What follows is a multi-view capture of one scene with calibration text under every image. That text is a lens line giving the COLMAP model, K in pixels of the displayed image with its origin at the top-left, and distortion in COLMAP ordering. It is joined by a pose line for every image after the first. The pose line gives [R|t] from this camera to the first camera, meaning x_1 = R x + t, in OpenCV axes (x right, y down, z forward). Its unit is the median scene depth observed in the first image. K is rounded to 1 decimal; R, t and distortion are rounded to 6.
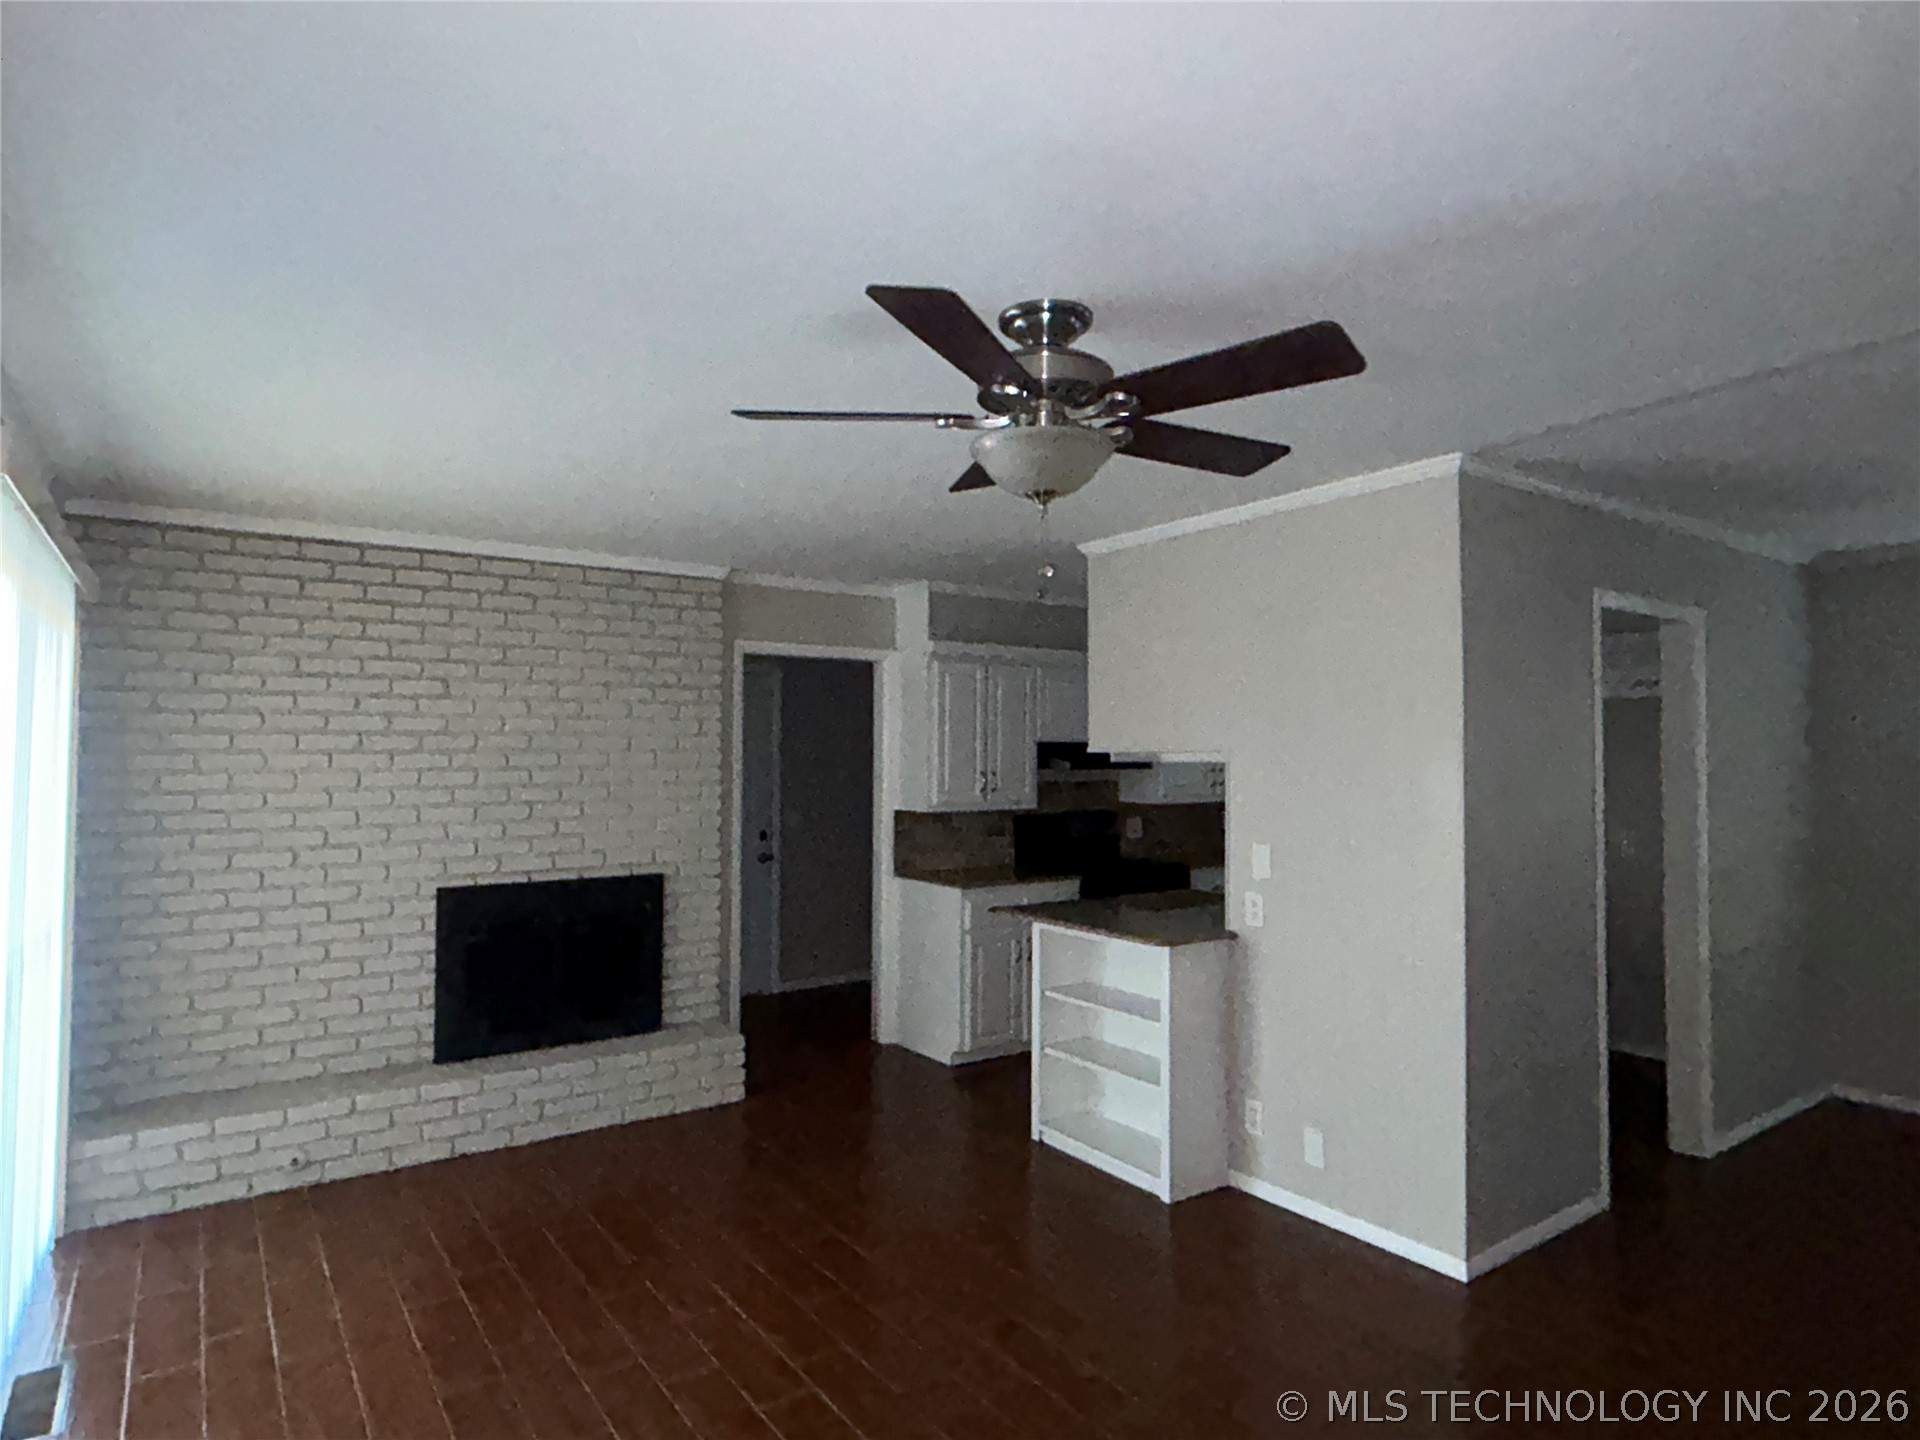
lens RADIAL K [[1090.3, 0, 950.8], [0, 1090.3, 714.3], [0, 0, 1]] dist [-0.001108, -0.000174]
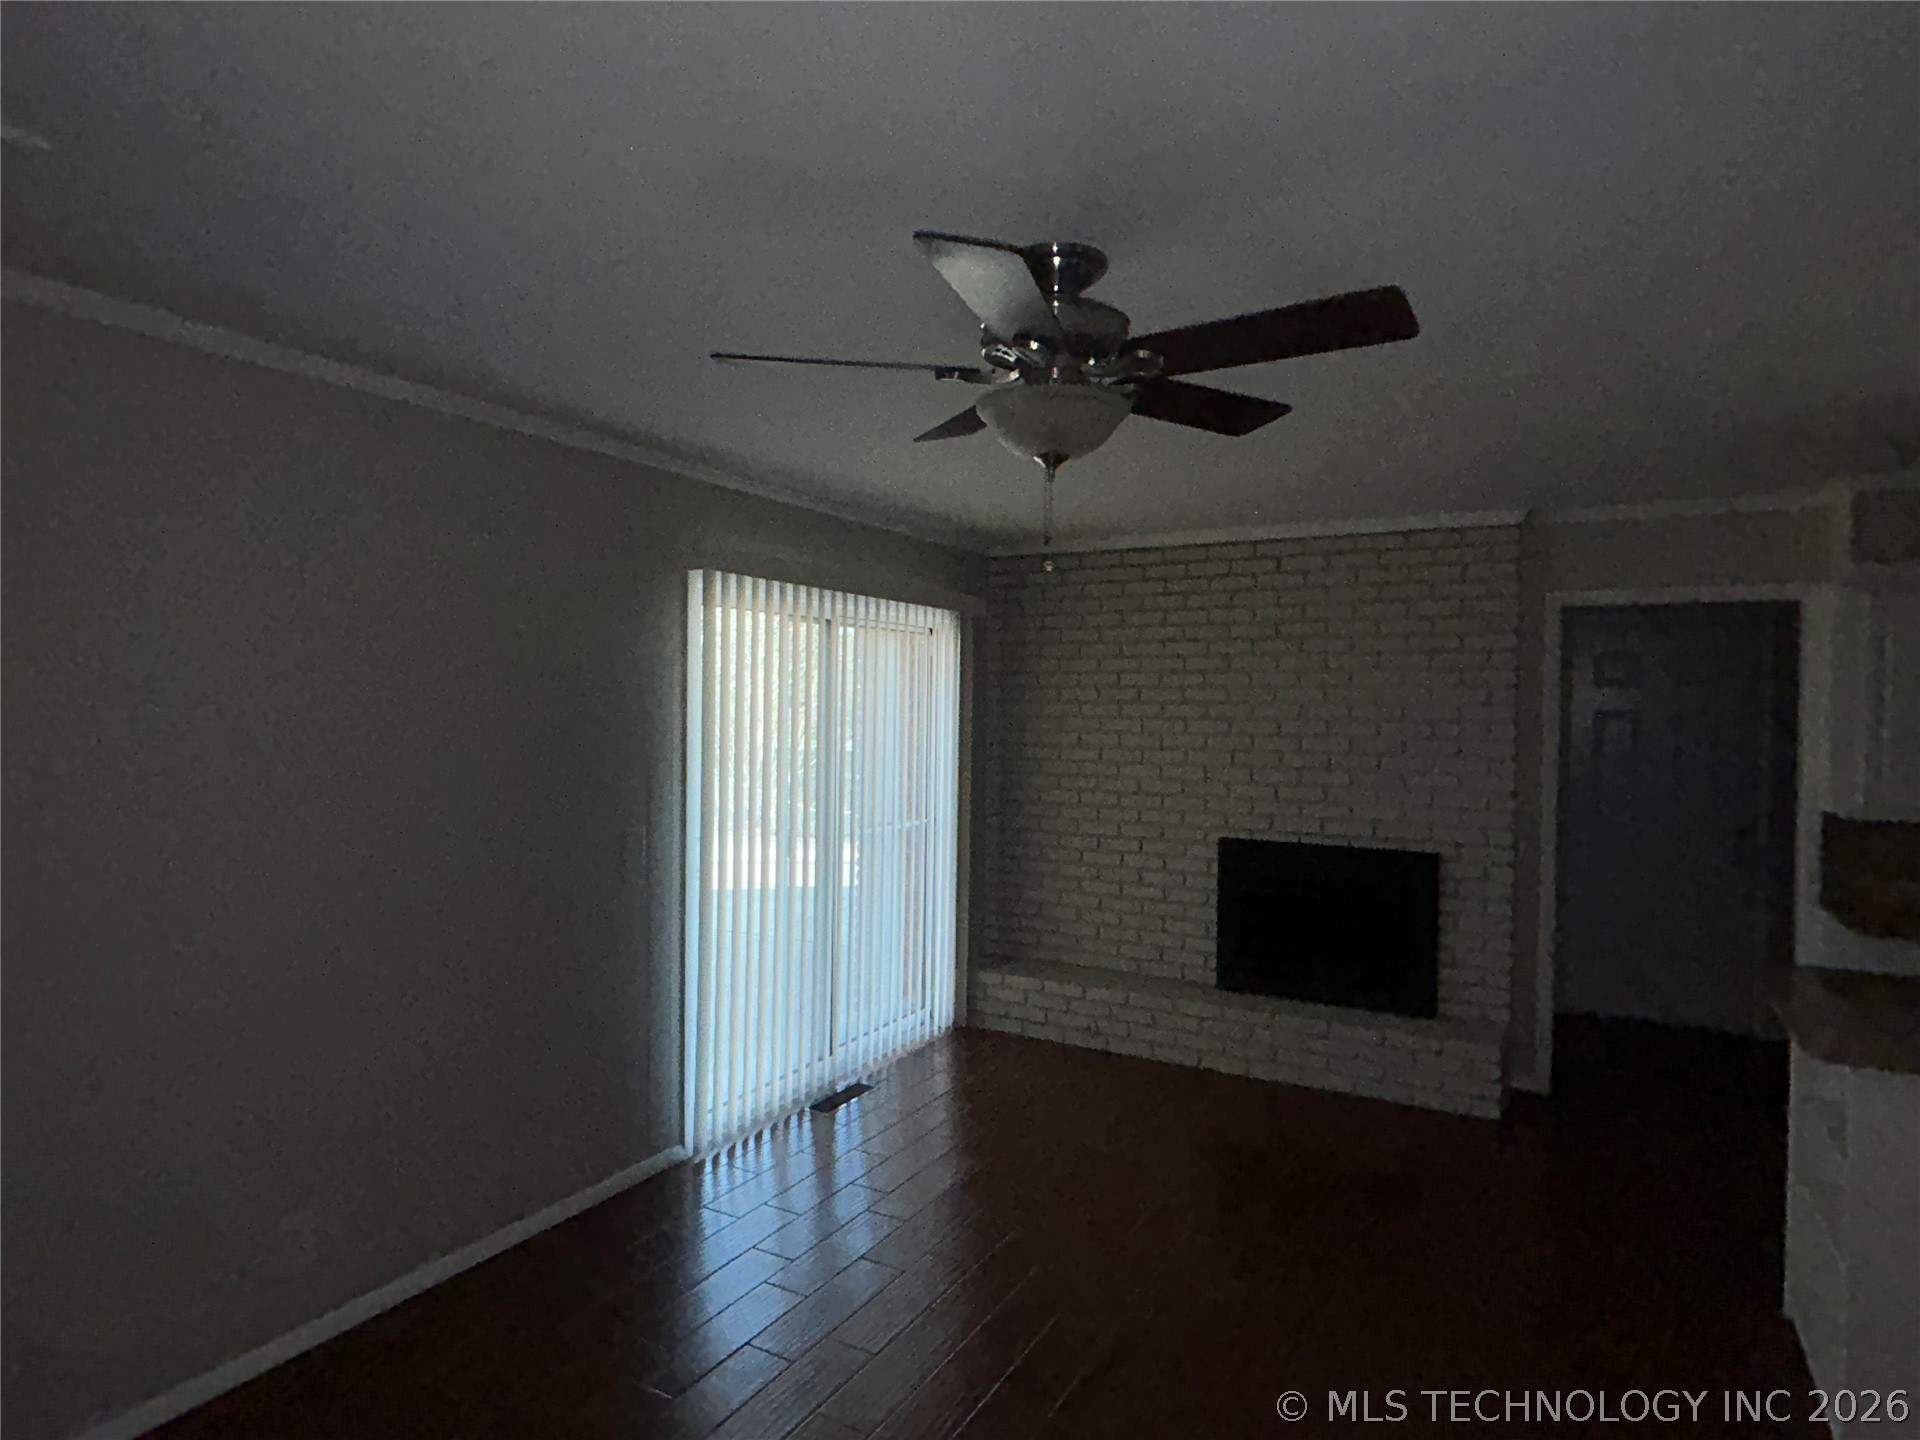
lens RADIAL K [[1090.3, 0, 950.8], [0, 1090.3, 714.3], [0, 0, 1]] dist [-0.001108, -0.000174]
pose [[0.416546, 0.017489, -0.908946, 0.459216], [0.026778, 0.999145, 0.031496, -0.014765], [0.908720, -0.037459, 0.415722, 0.270607]]
